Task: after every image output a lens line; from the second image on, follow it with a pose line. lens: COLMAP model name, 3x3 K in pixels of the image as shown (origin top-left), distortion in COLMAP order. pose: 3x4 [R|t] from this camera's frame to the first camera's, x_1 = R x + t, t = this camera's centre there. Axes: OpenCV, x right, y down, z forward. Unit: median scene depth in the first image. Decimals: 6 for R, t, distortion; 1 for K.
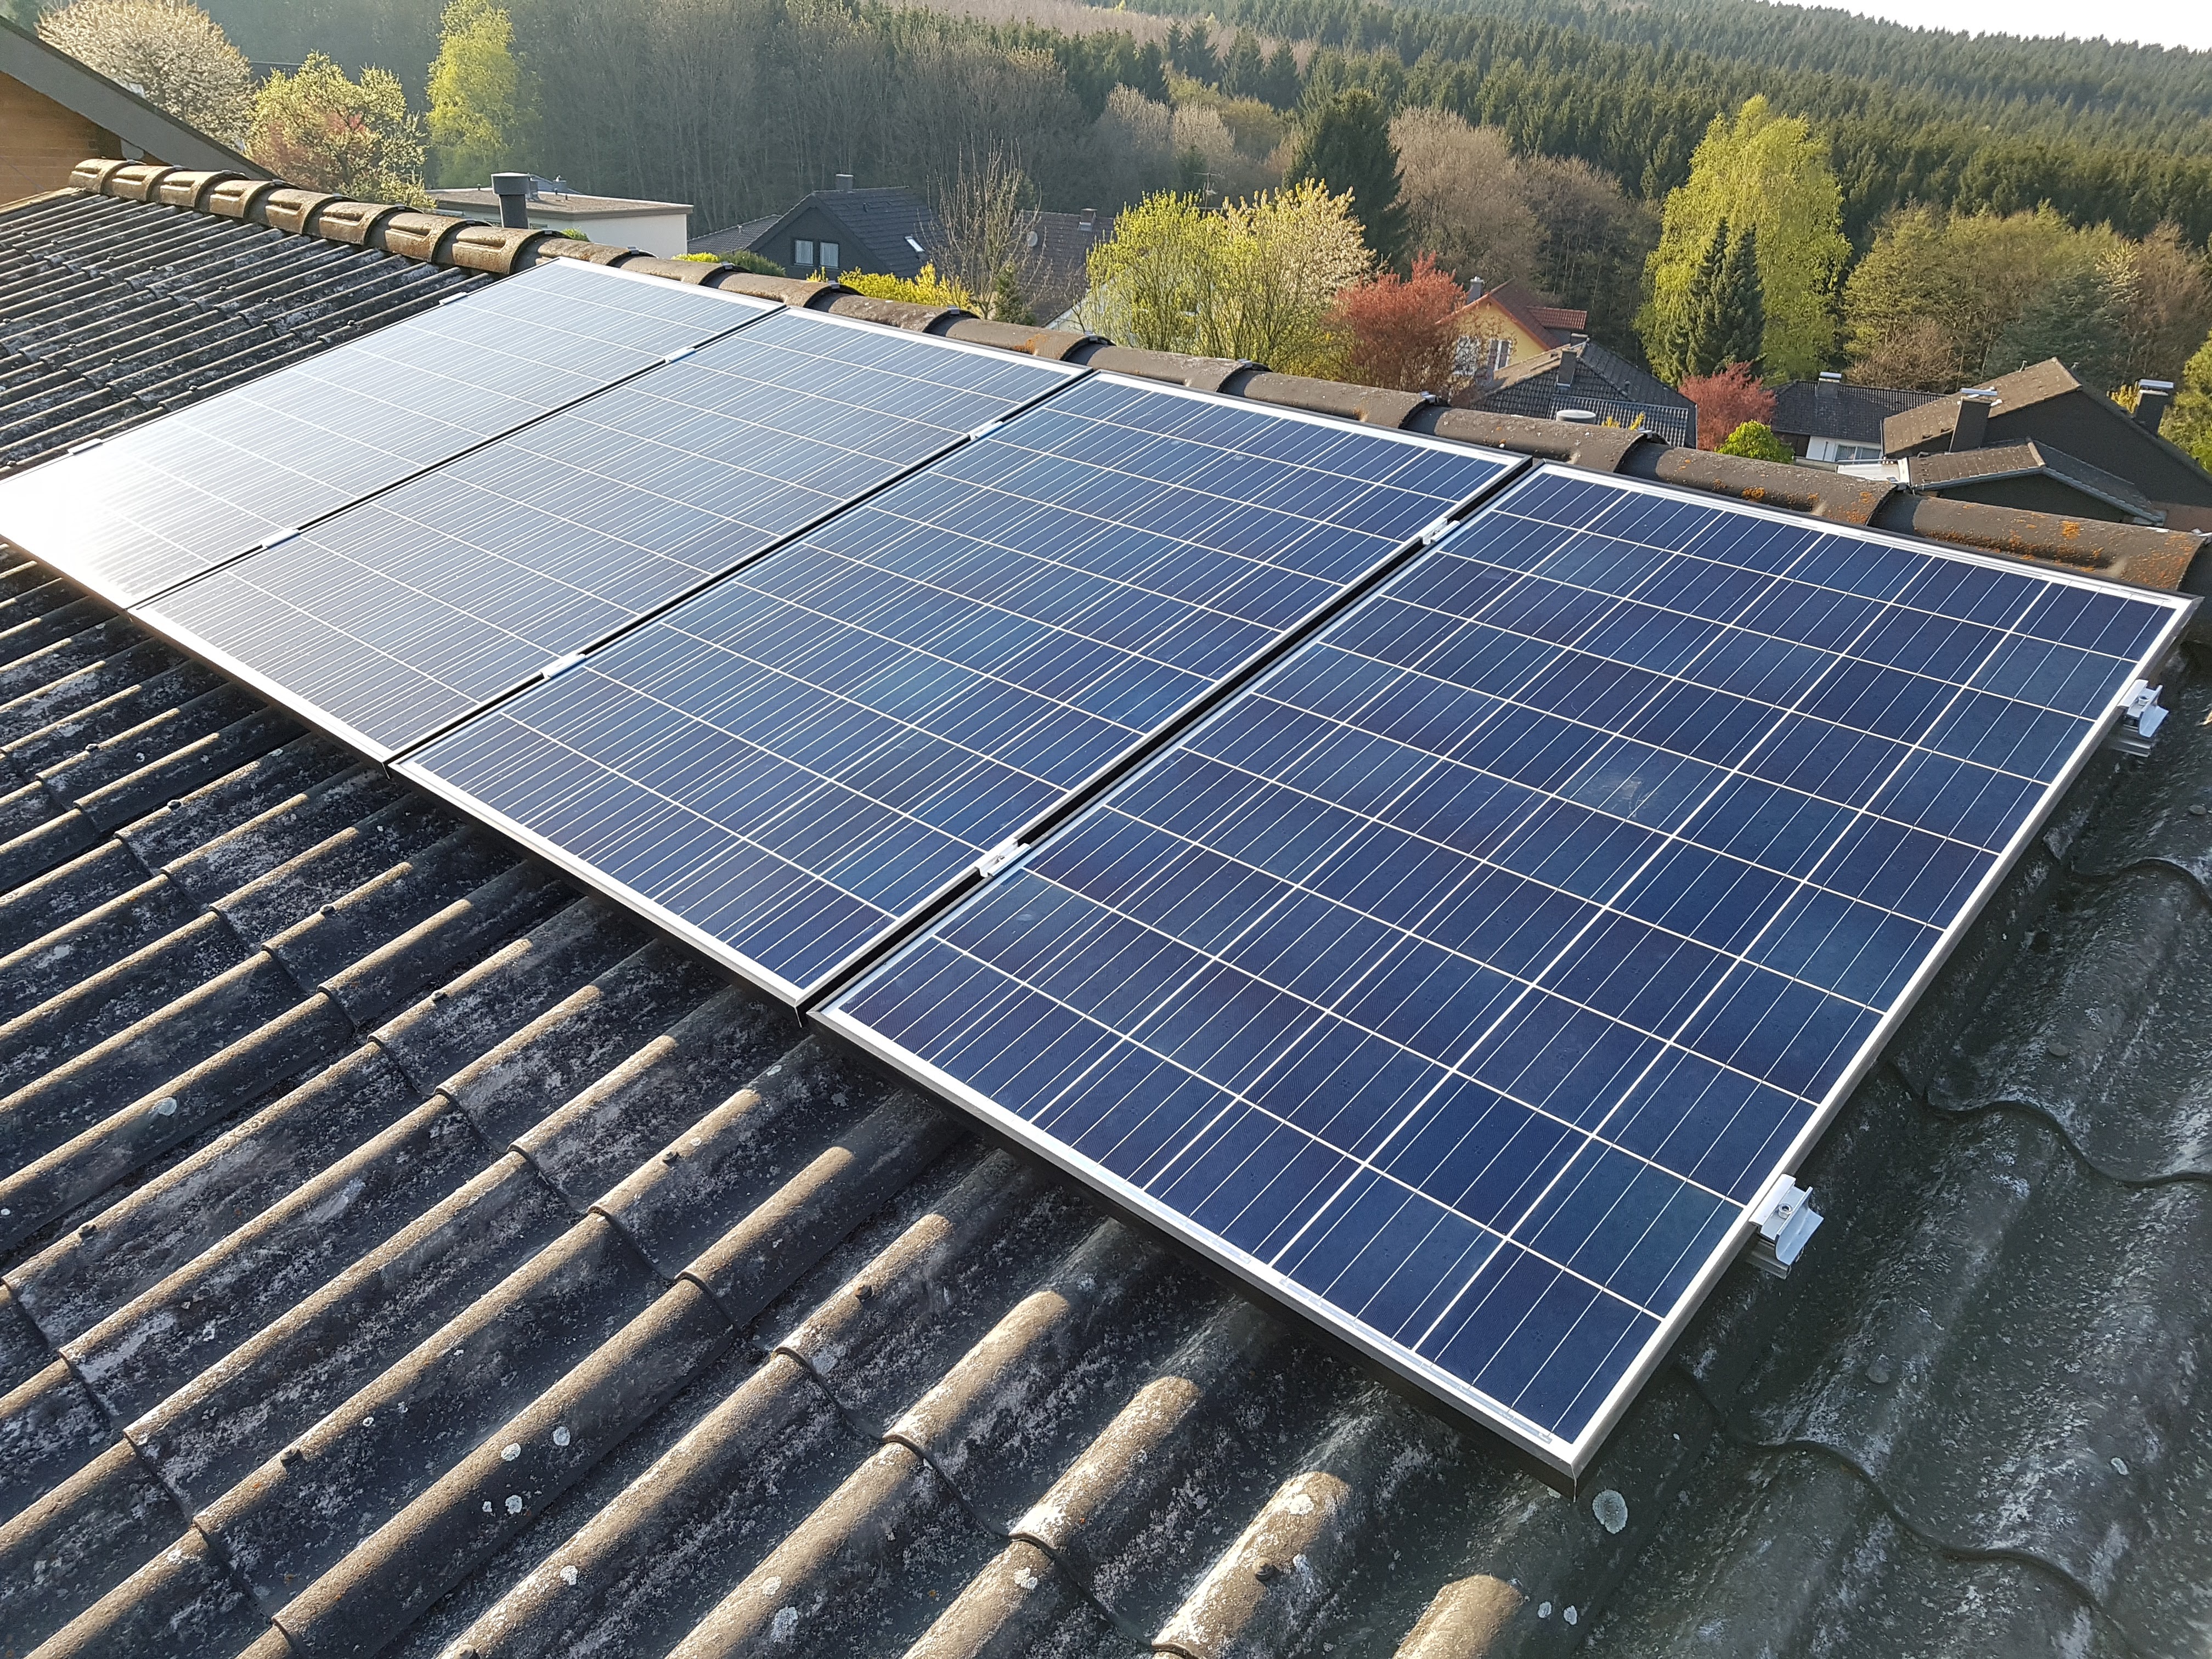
lens RADIAL K [[1857.4, 0, 1106.0], [0, 1857.4, 829.5], [0, 0, 1]] dist [-0.006897, -0.001050]
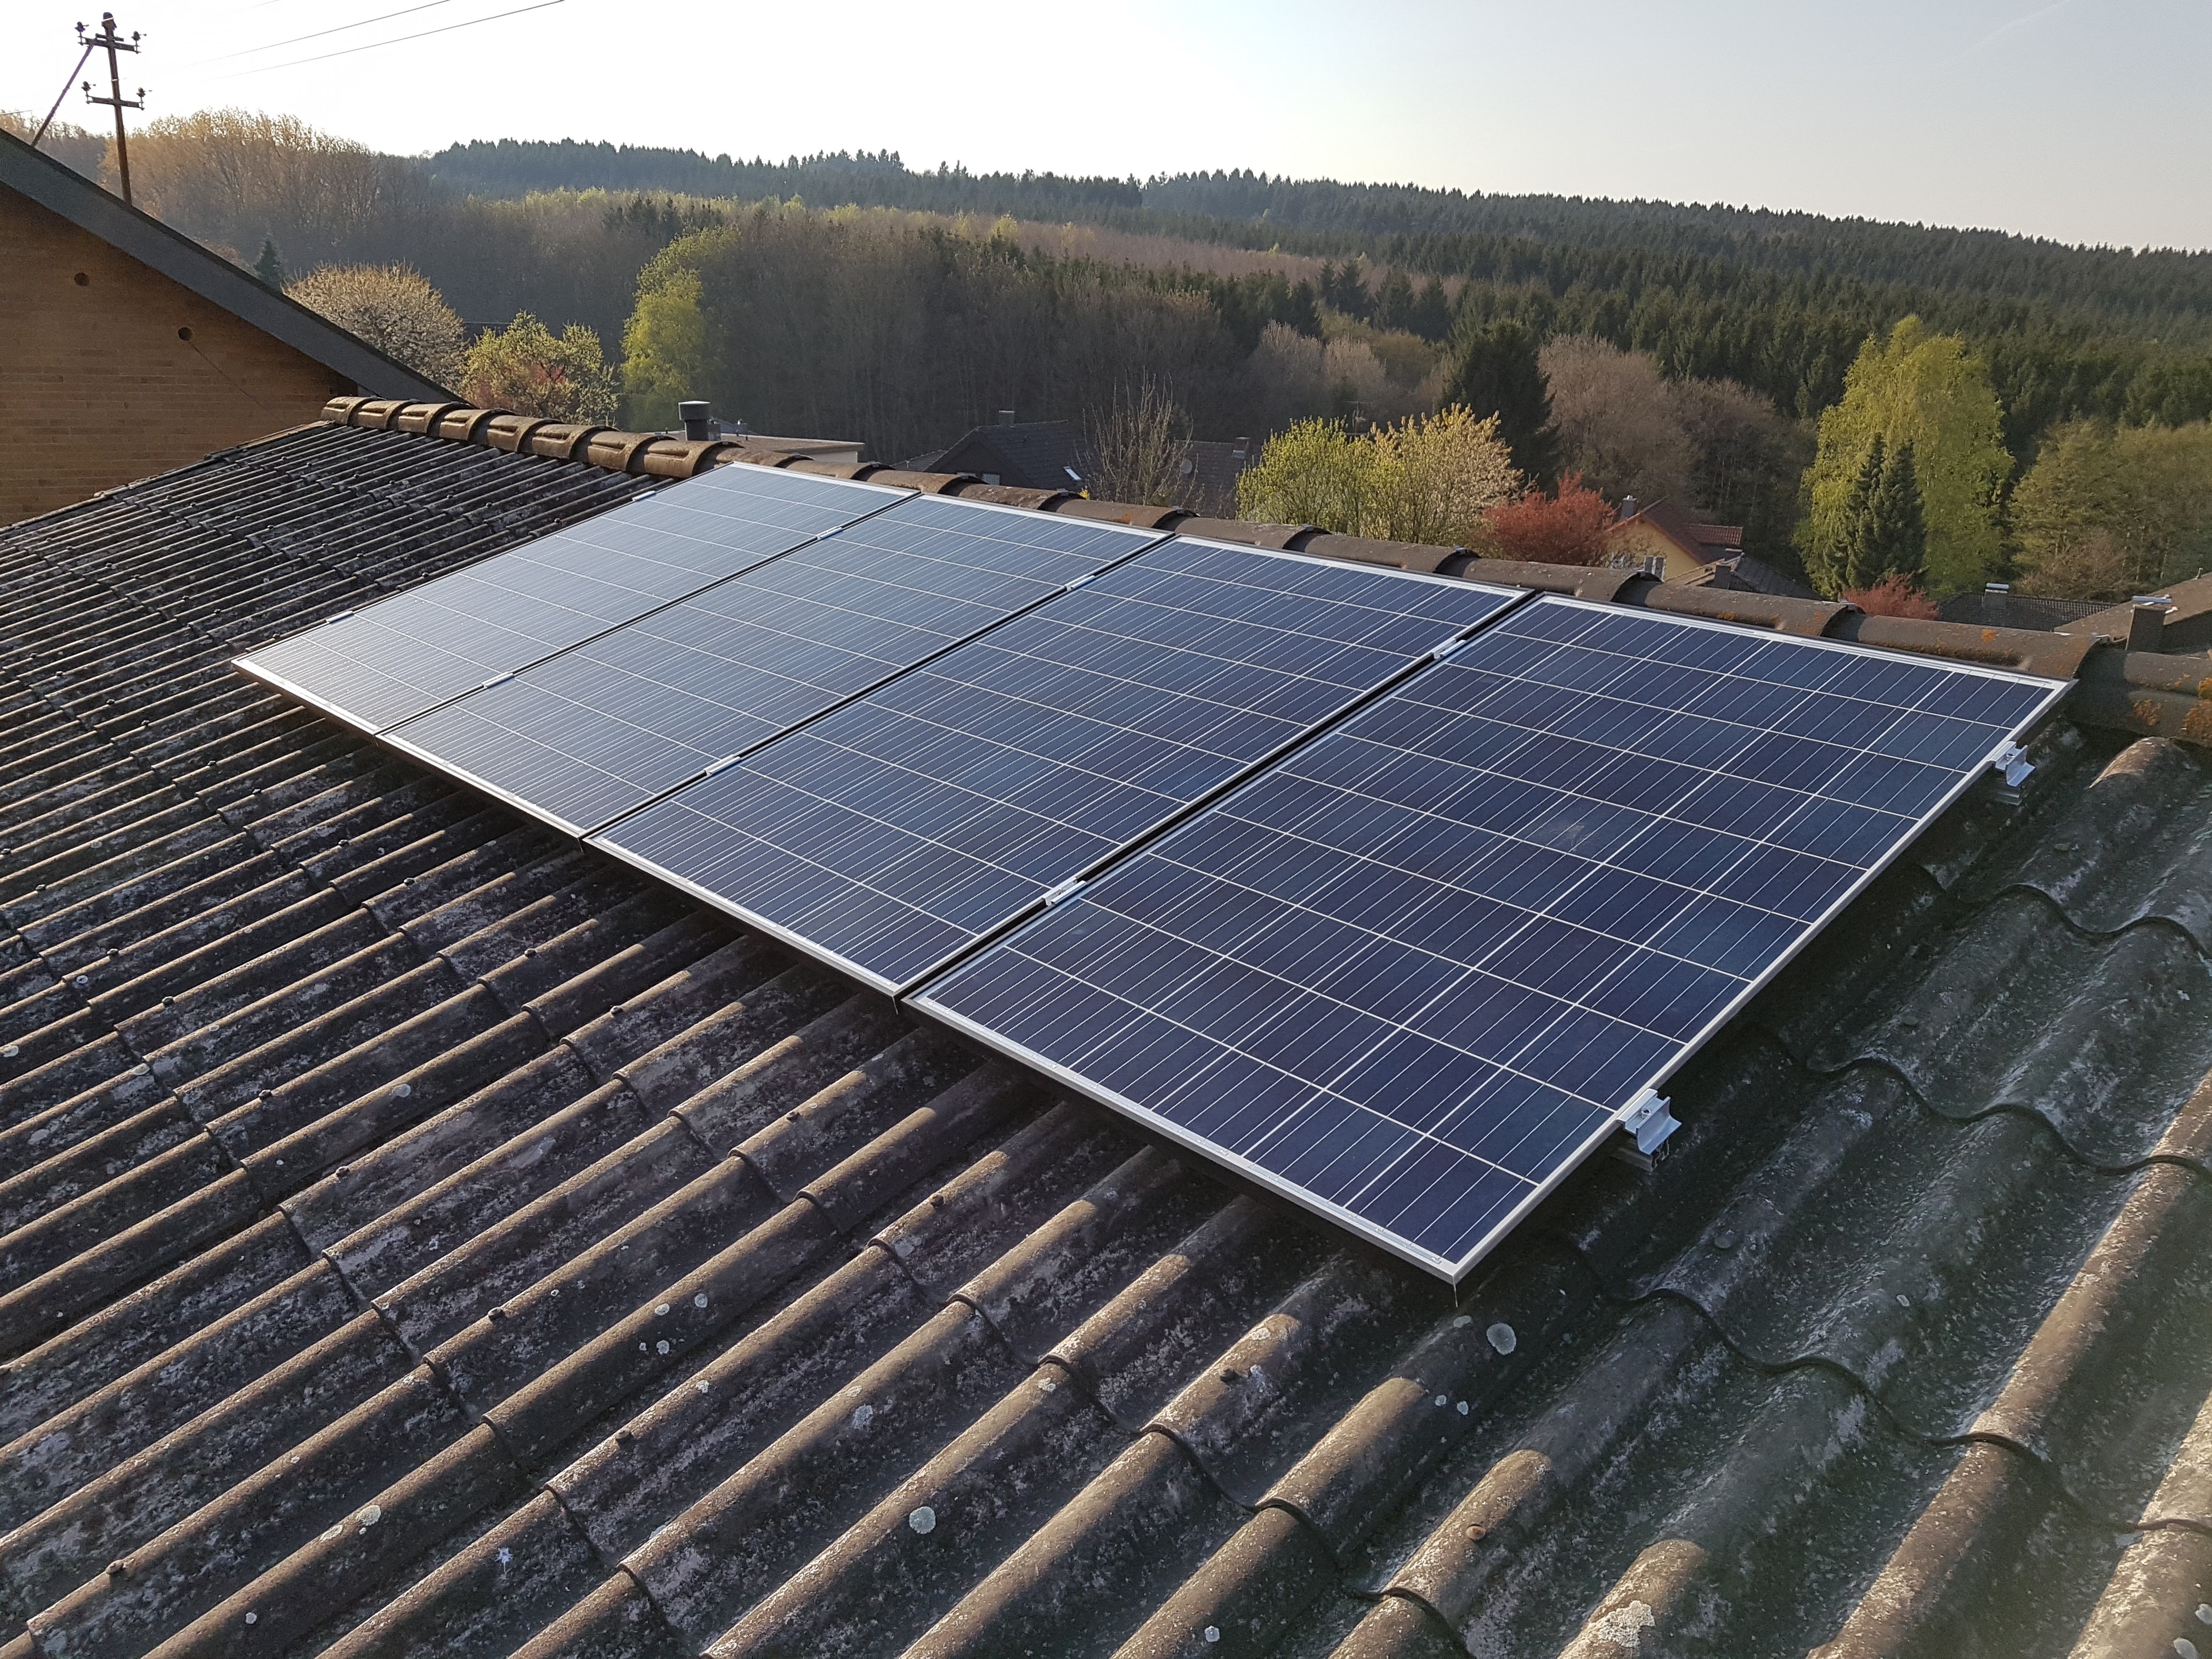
lens RADIAL K [[1857.4, 0, 1106.0], [0, 1857.4, 829.5], [0, 0, 1]] dist [-0.006897, -0.001050]
pose [[0.996409, -0.004585, -0.084548, 0.080470], [-0.005267, 0.993243, -0.115935, 0.123504], [0.084508, 0.115964, 0.989652, -0.239706]]
